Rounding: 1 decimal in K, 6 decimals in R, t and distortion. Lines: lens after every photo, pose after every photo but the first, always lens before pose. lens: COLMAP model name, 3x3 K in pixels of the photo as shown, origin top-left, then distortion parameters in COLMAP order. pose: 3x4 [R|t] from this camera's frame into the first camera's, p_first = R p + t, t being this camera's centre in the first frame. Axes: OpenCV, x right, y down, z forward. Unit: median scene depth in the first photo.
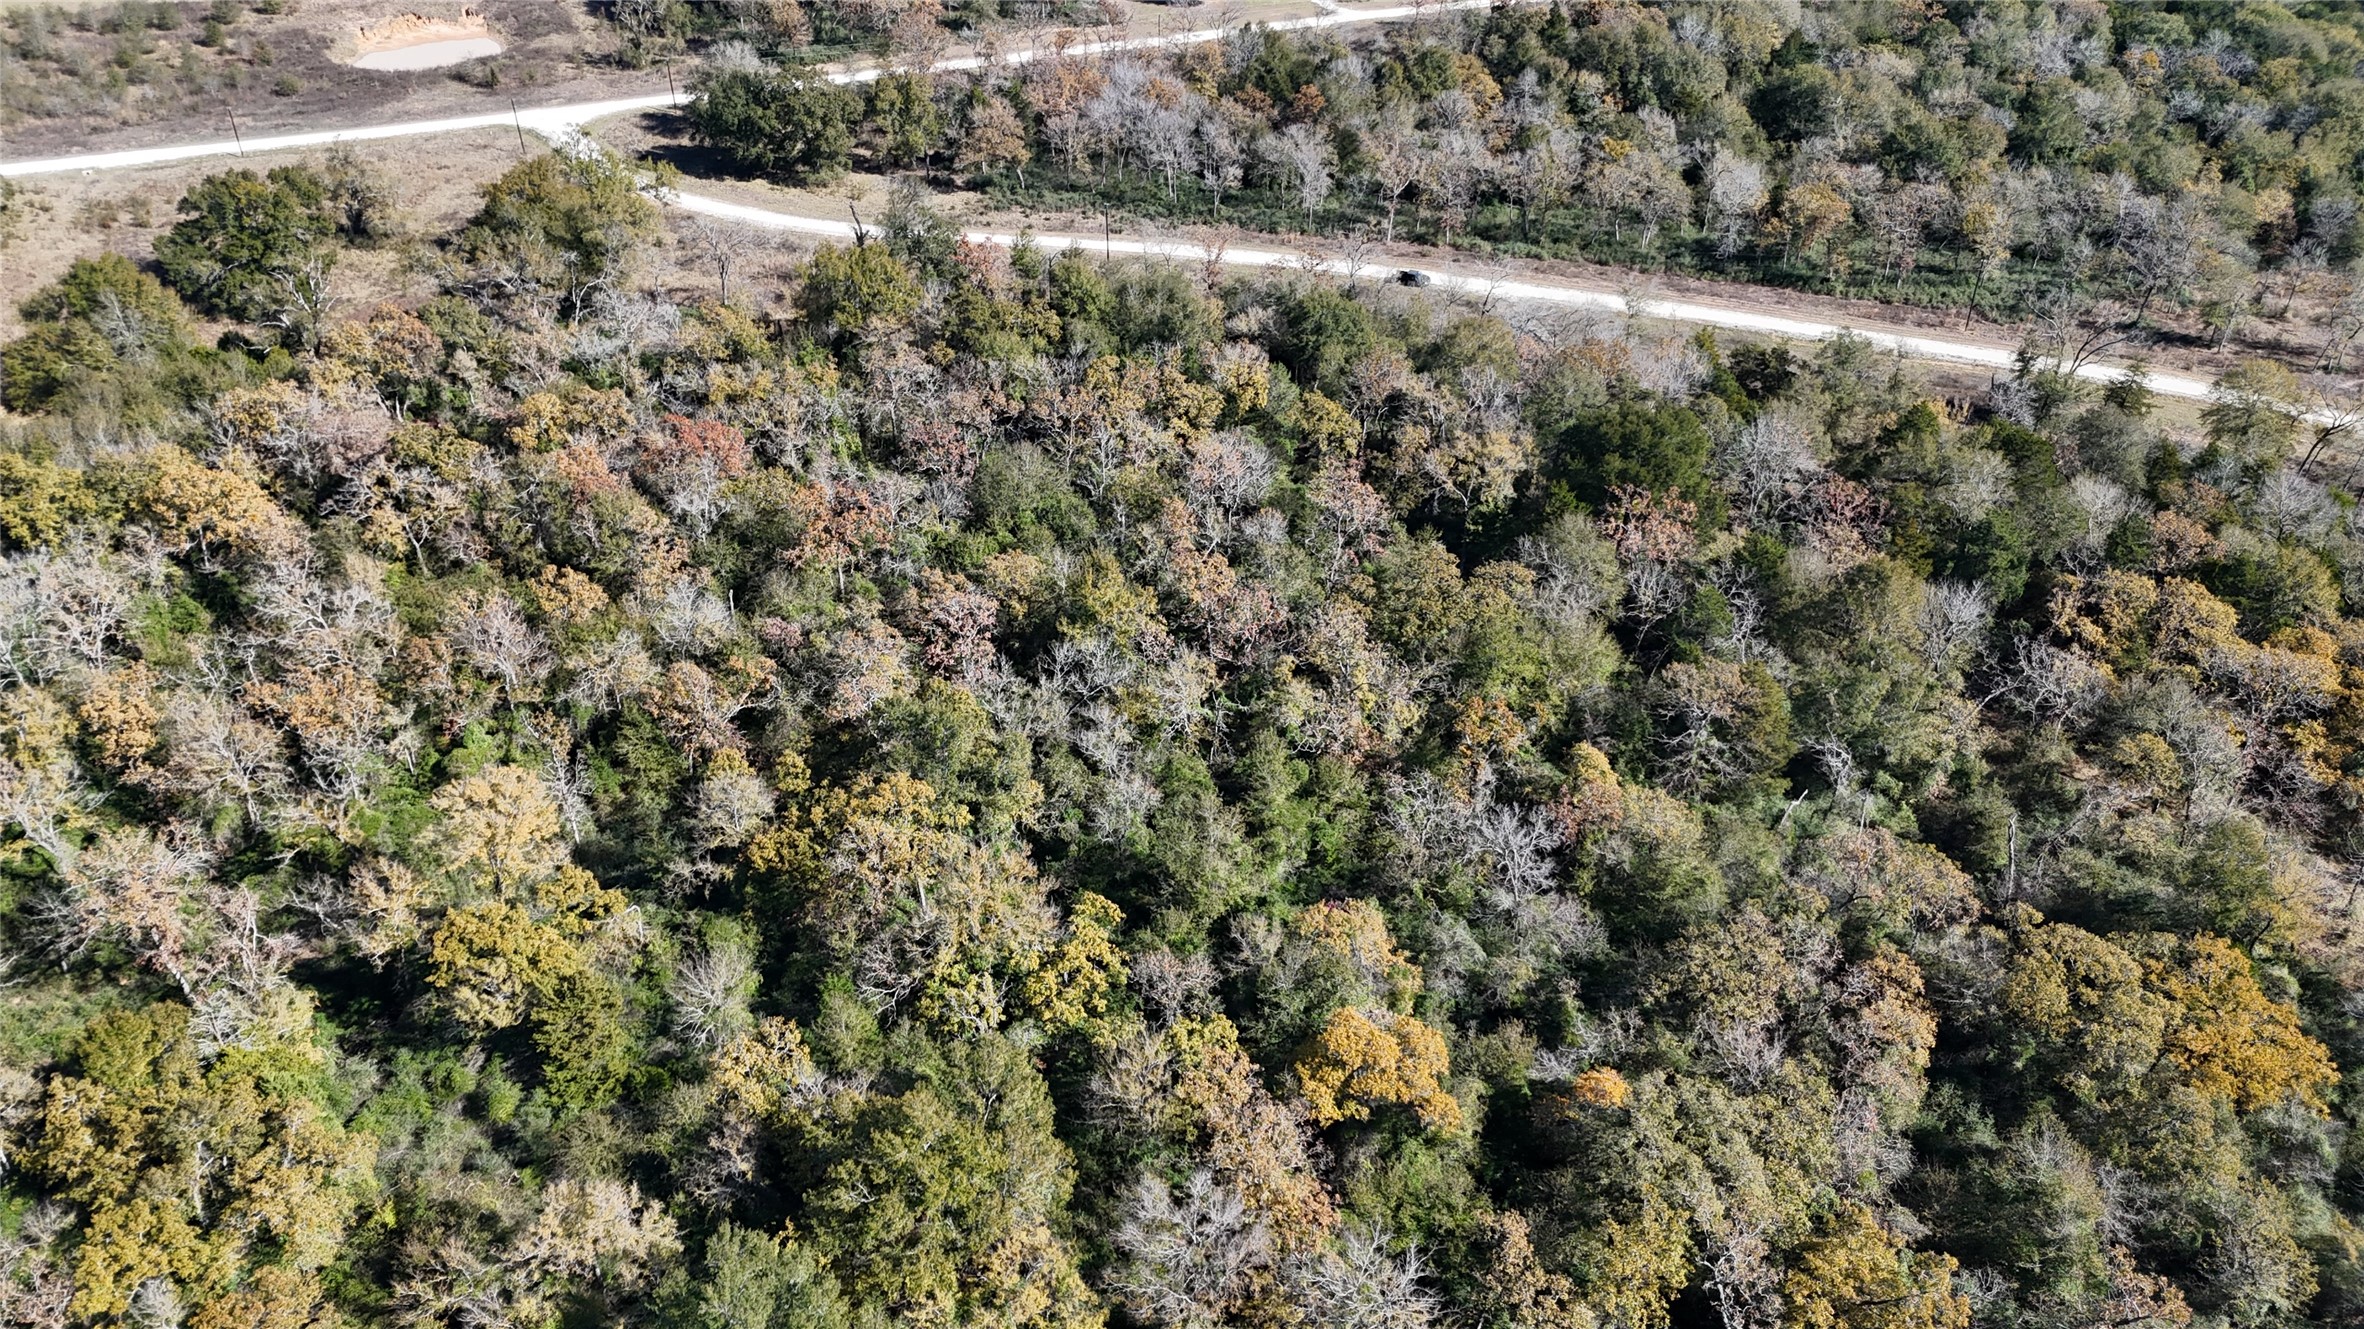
lens RADIAL K [[1749.0, 0, 1187.5], [0, 1749.0, 650.5], [0, 0, 1]] dist [0.079319, -0.084526]
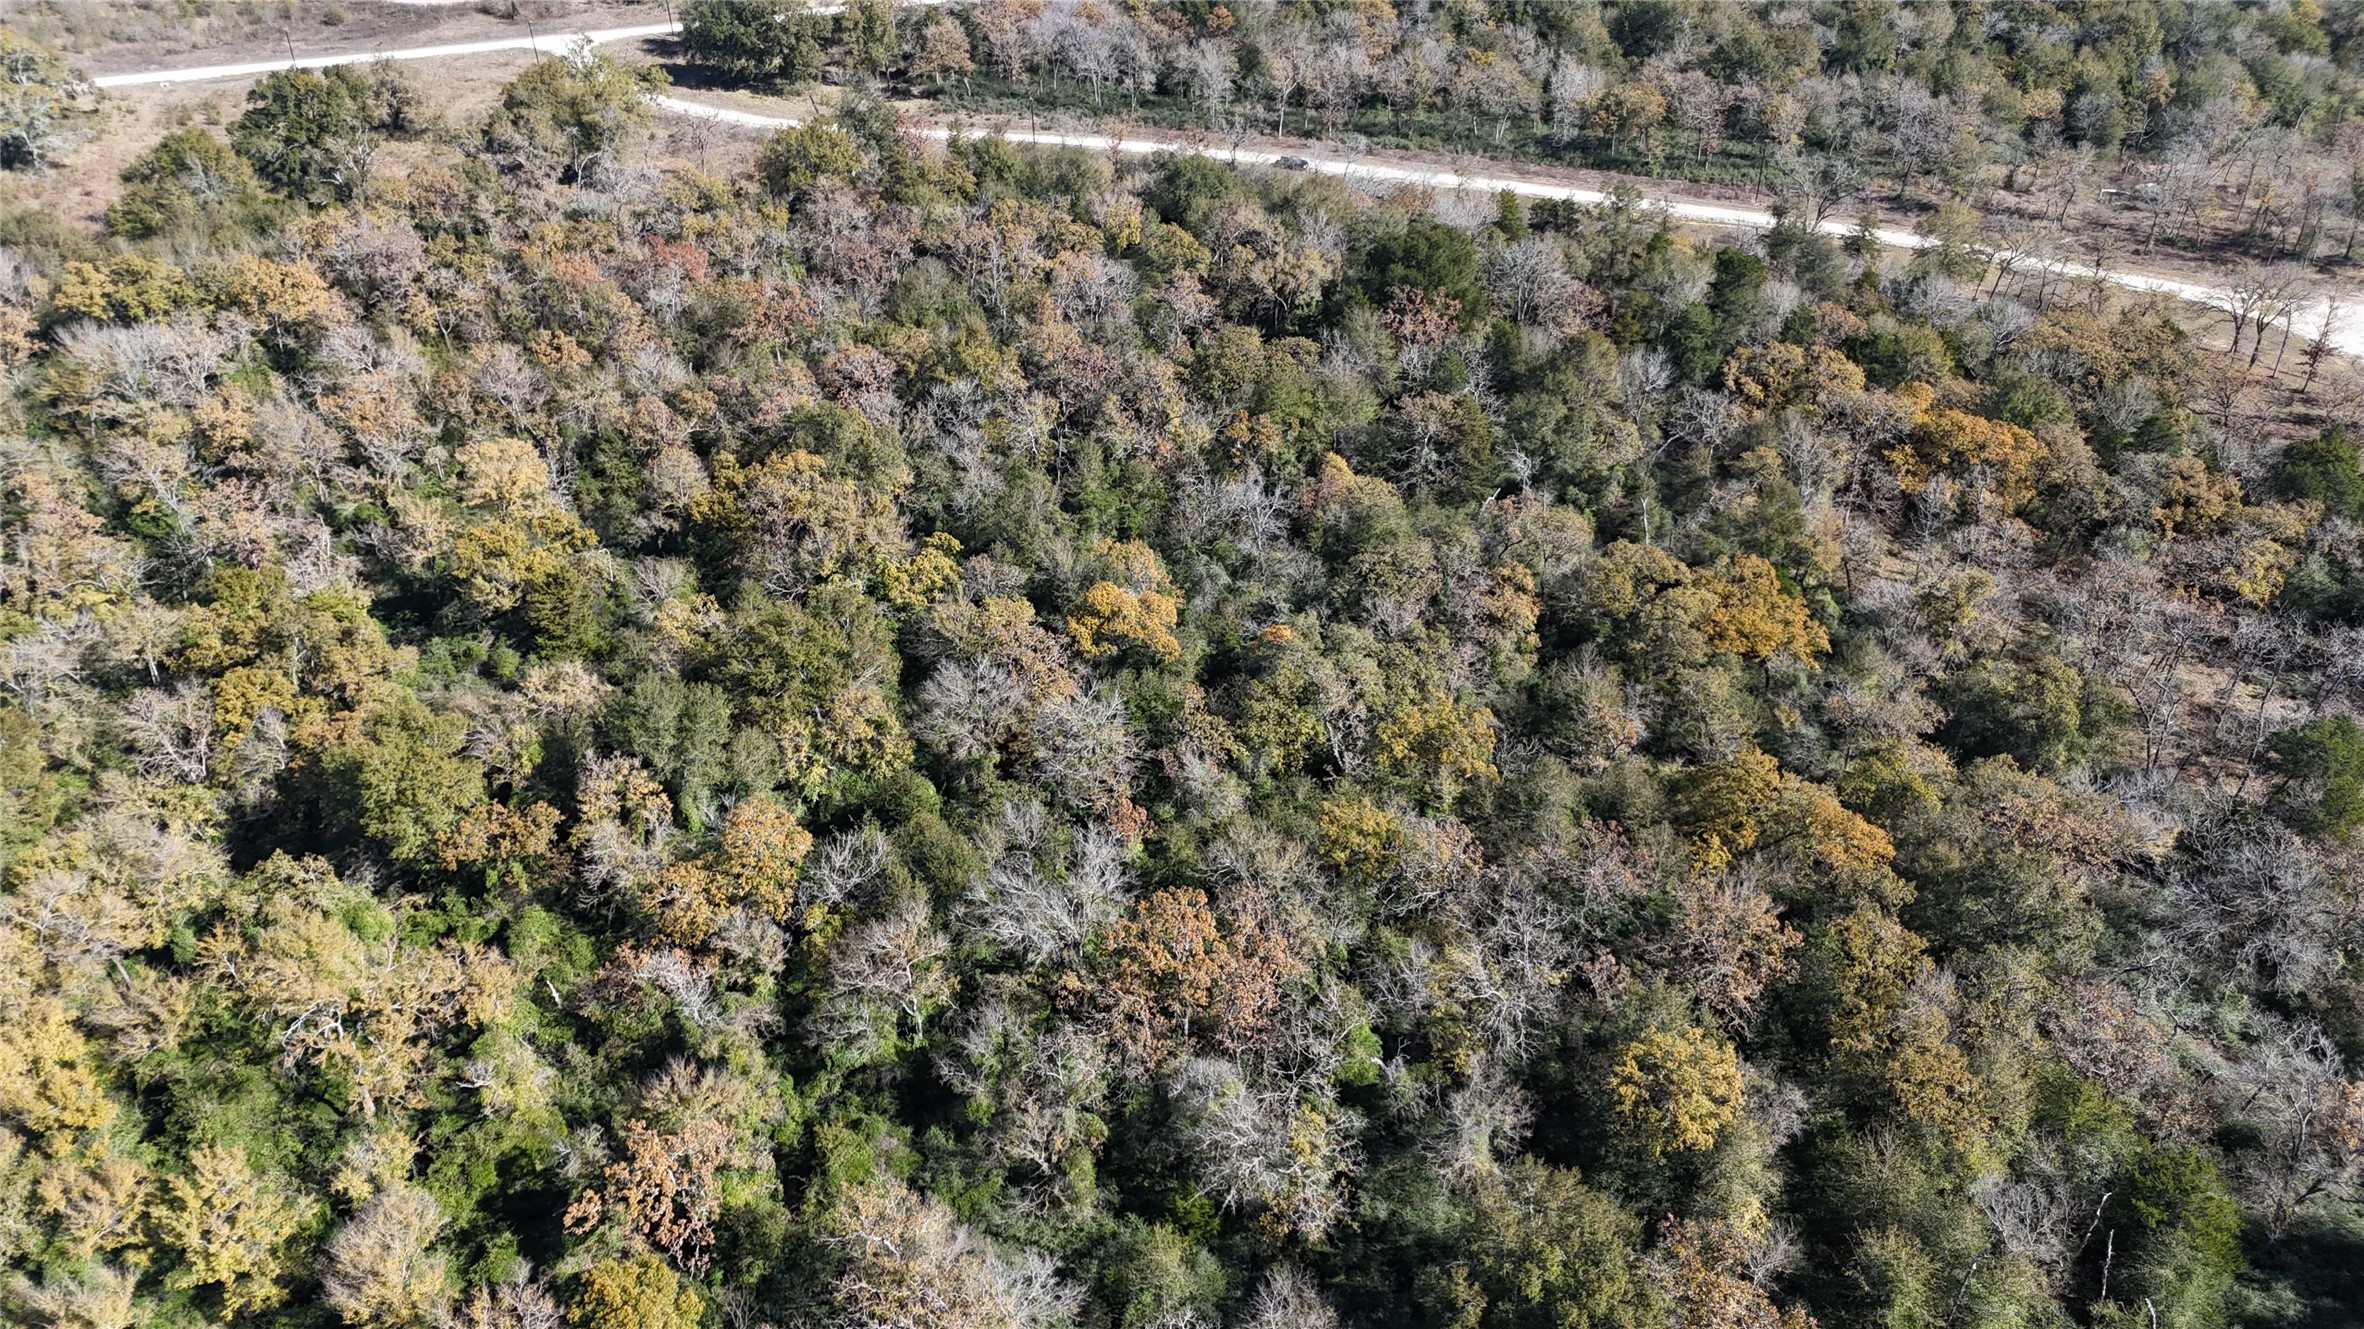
lens RADIAL K [[1739.1, 0, 1185.5], [0, 1739.1, 656.6], [0, 0, 1]] dist [0.074974, -0.080548]
pose [[0.999882, 0.003041, -0.015077, 0.096790], [-0.002927, 0.999967, 0.007579, 0.139135], [0.015100, -0.007534, 0.999858, -0.214298]]
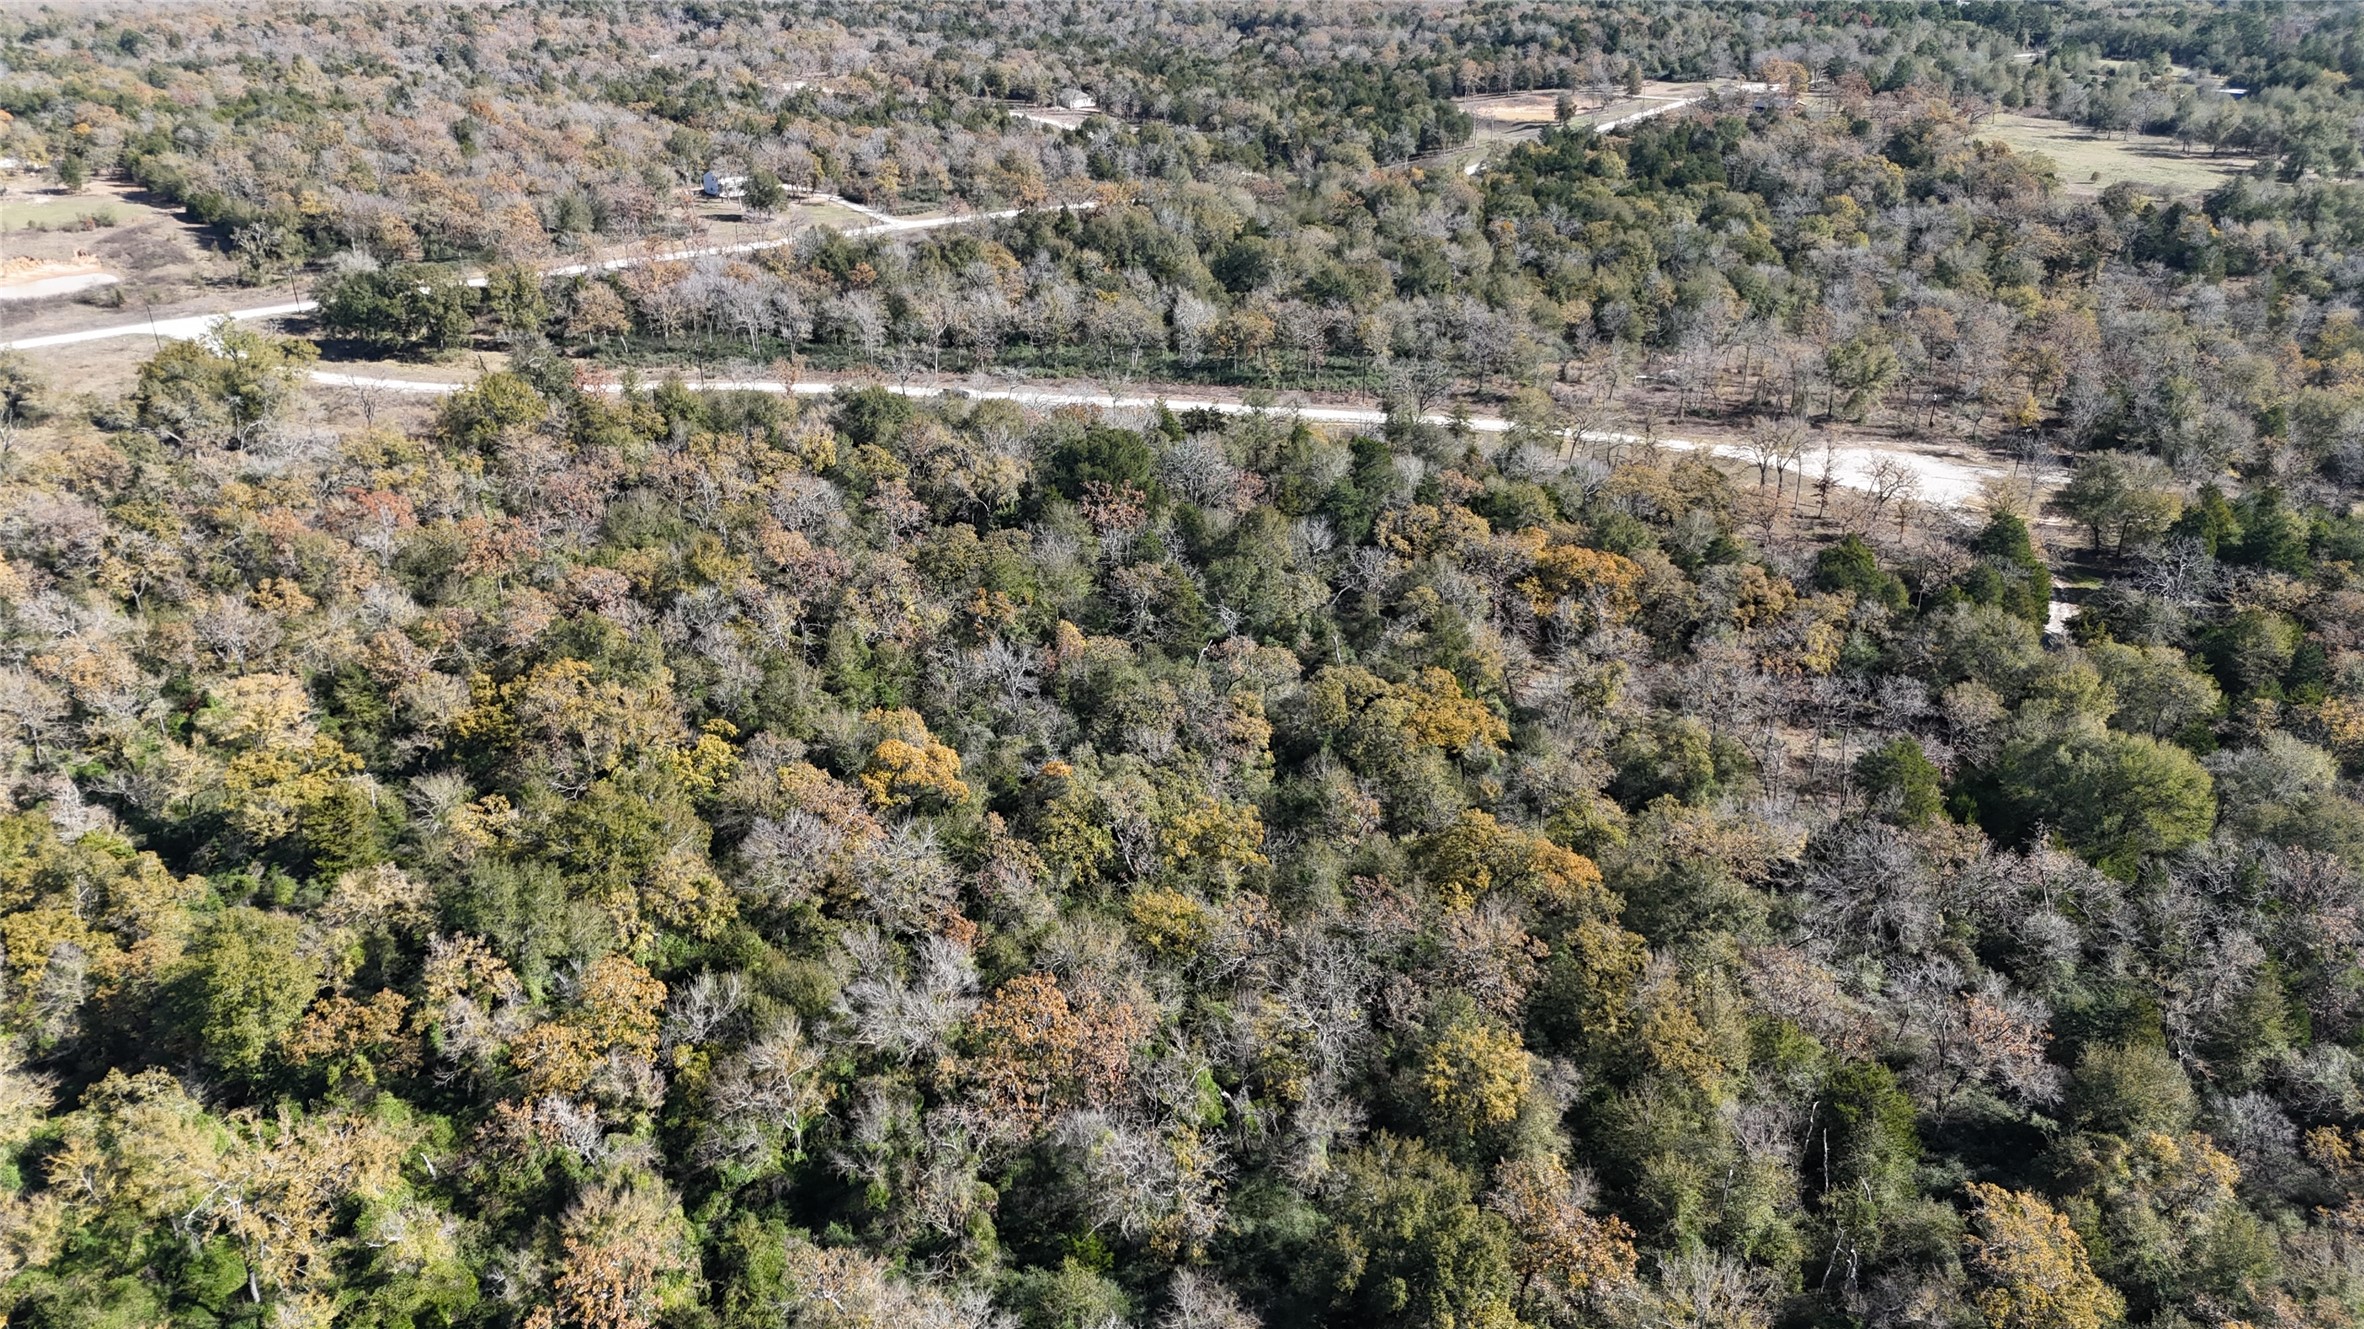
lens RADIAL K [[1734.4, 0, 1185.8], [0, 1734.4, 655.1], [0, 0, 1]] dist [0.083513, -0.092882]
pose [[0.974610, -0.091600, 0.204314, 0.021182], [0.118059, 0.985570, -0.121299, 0.189581], [-0.190255, 0.142340, 0.971361, -0.292409]]
